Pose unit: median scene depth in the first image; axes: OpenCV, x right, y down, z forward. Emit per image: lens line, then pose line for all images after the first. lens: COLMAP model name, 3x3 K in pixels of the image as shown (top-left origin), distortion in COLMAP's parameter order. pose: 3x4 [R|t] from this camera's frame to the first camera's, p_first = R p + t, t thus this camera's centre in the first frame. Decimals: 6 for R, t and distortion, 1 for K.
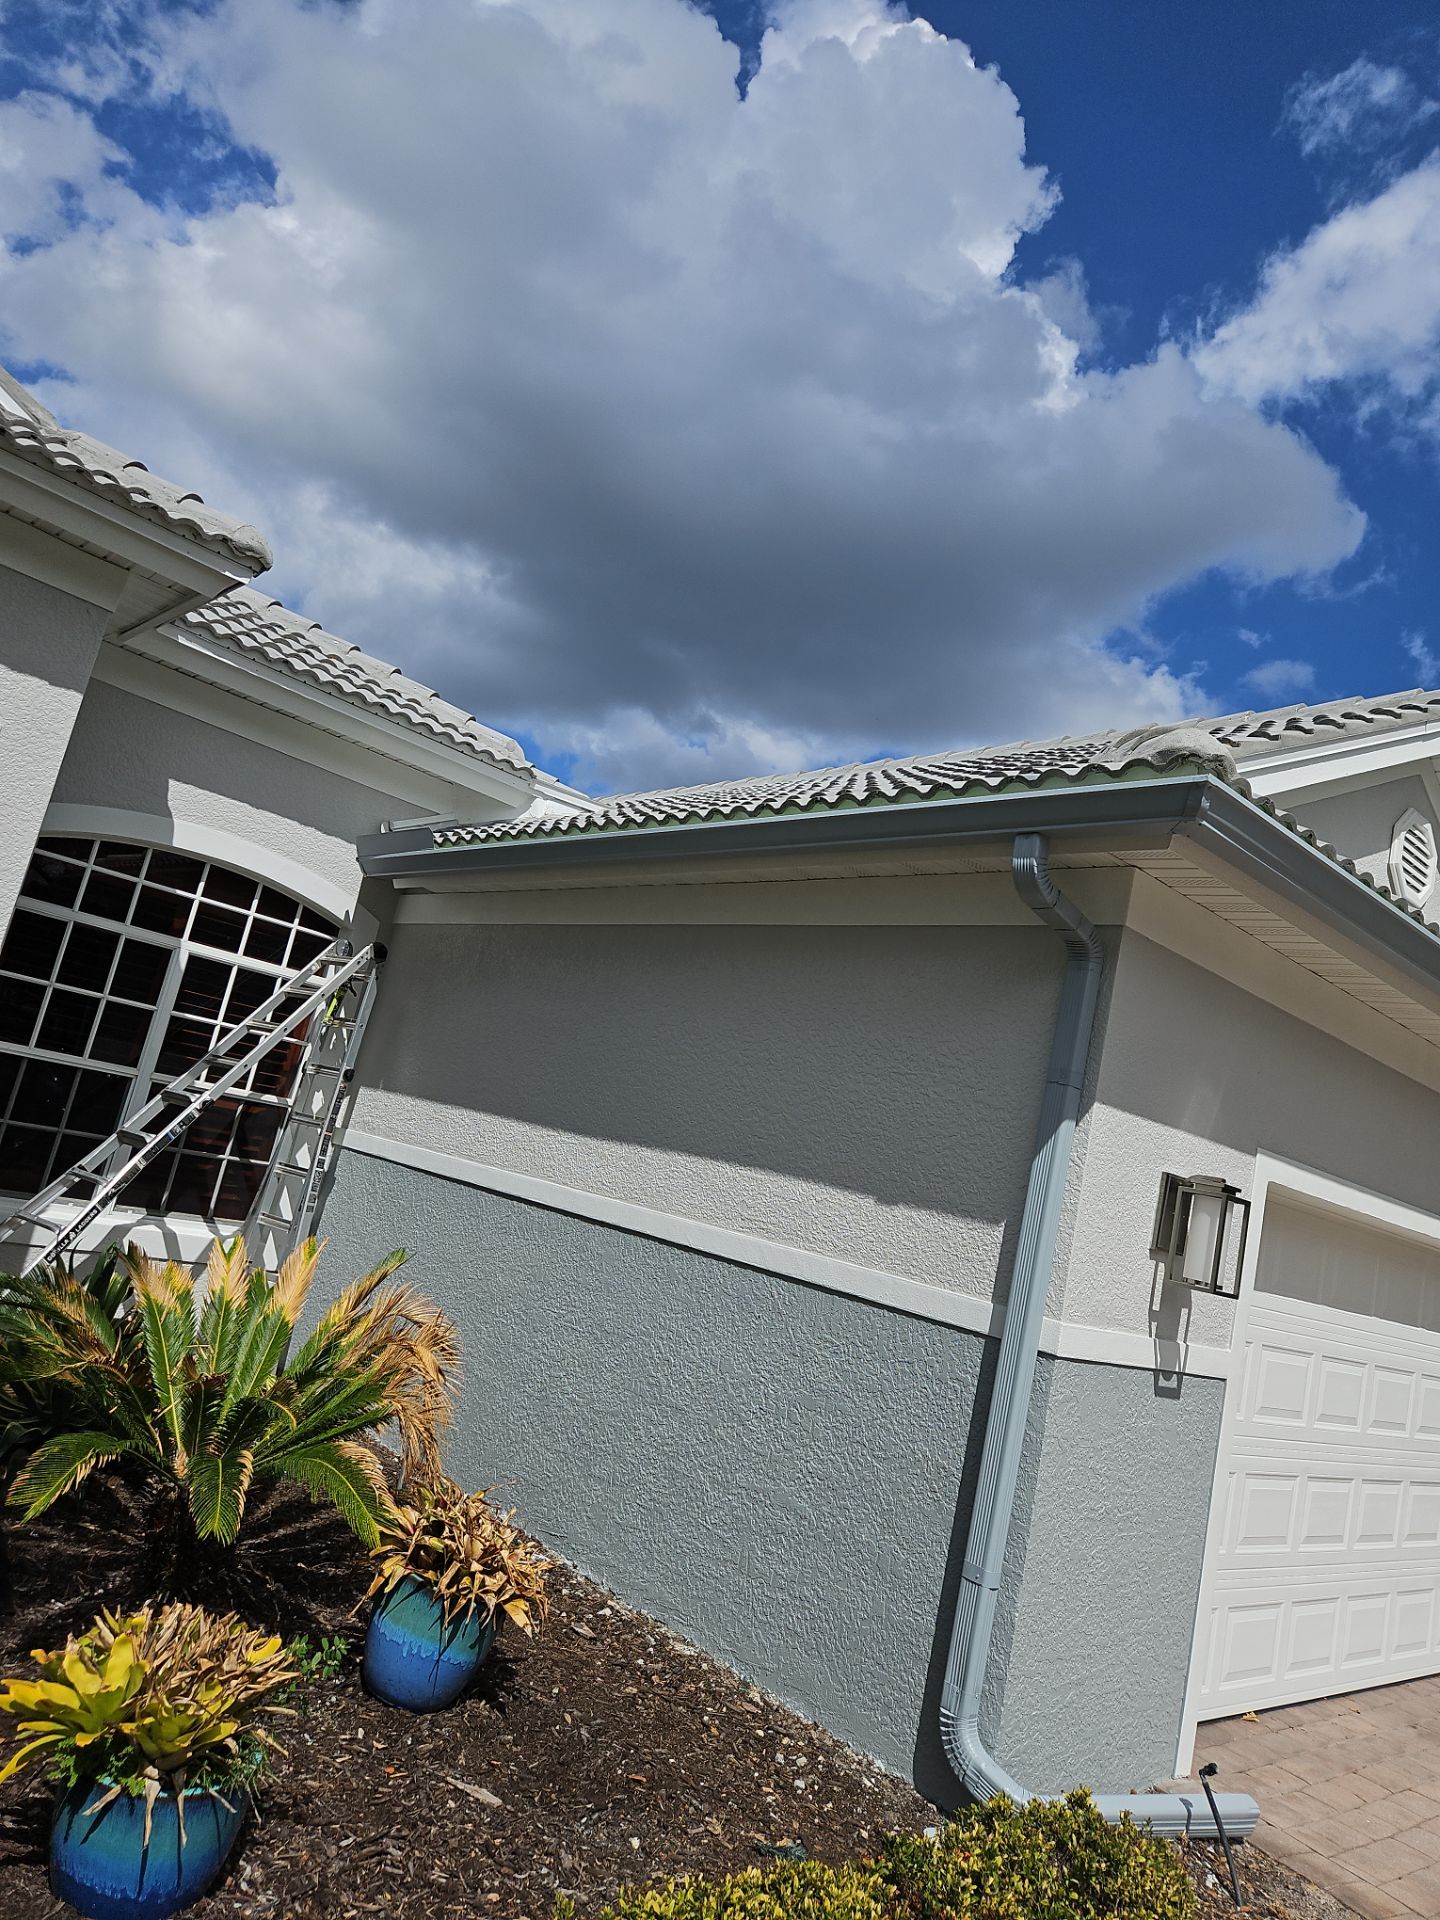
lens RADIAL K [[1325.2, 0, 716.4], [0, 1325.2, 942.8], [0, 0, 1]] dist [0.065719, -0.026623]
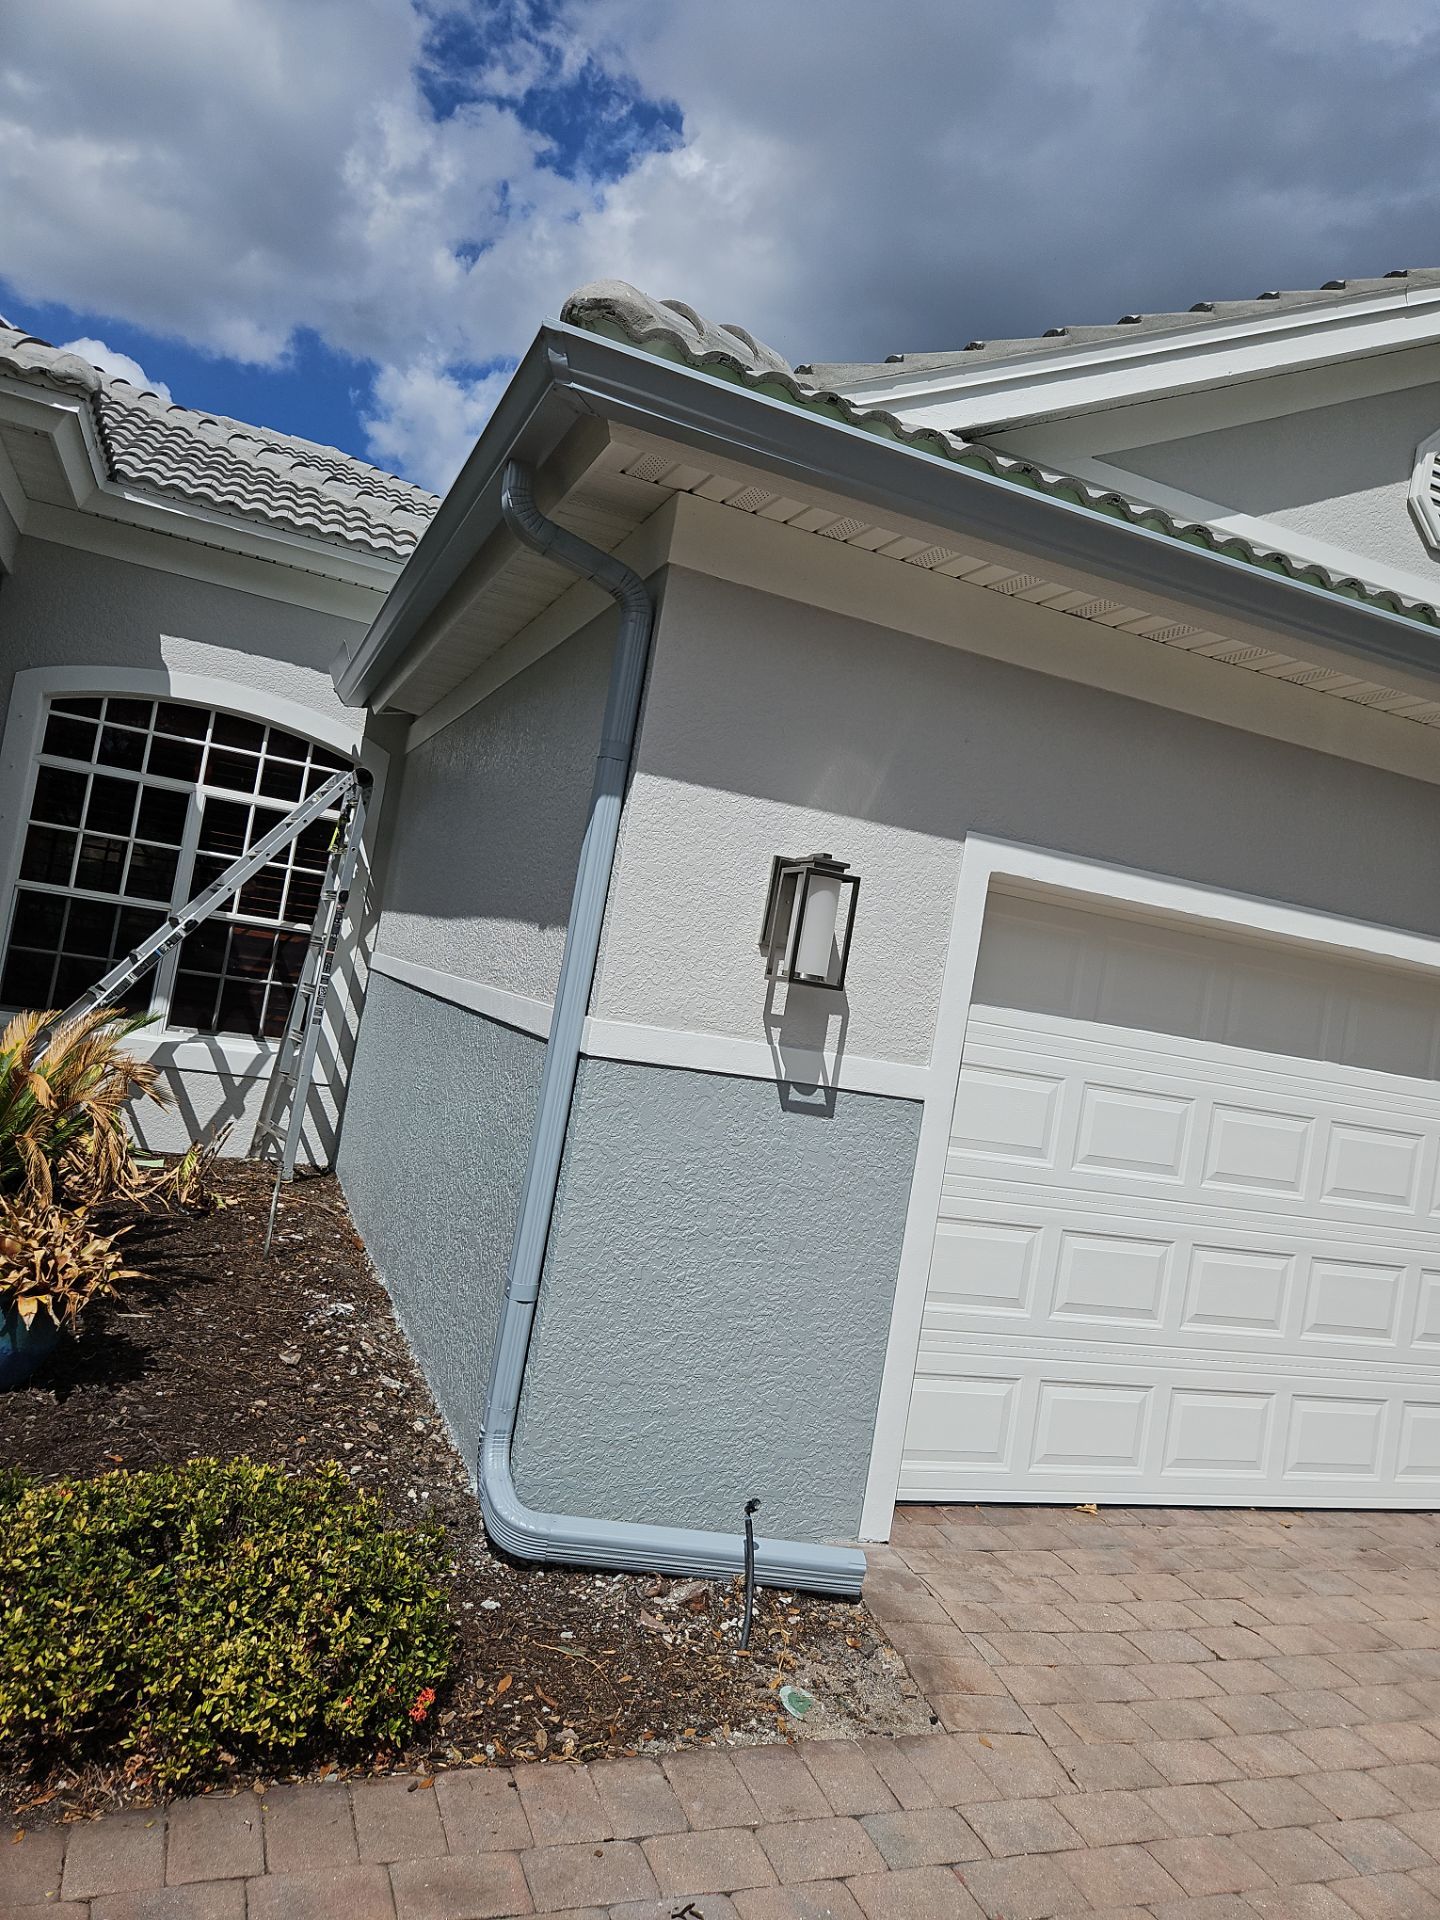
lens RADIAL K [[1325.2, 0, 716.8], [0, 1325.2, 940.0], [0, 0, 1]] dist [0.065719, -0.026623]
pose [[0.933125, -0.073584, -0.351941, 0.393437], [0.096483, 0.994179, 0.047948, 0.120097], [0.346364, -0.078697, 0.934793, 0.127158]]
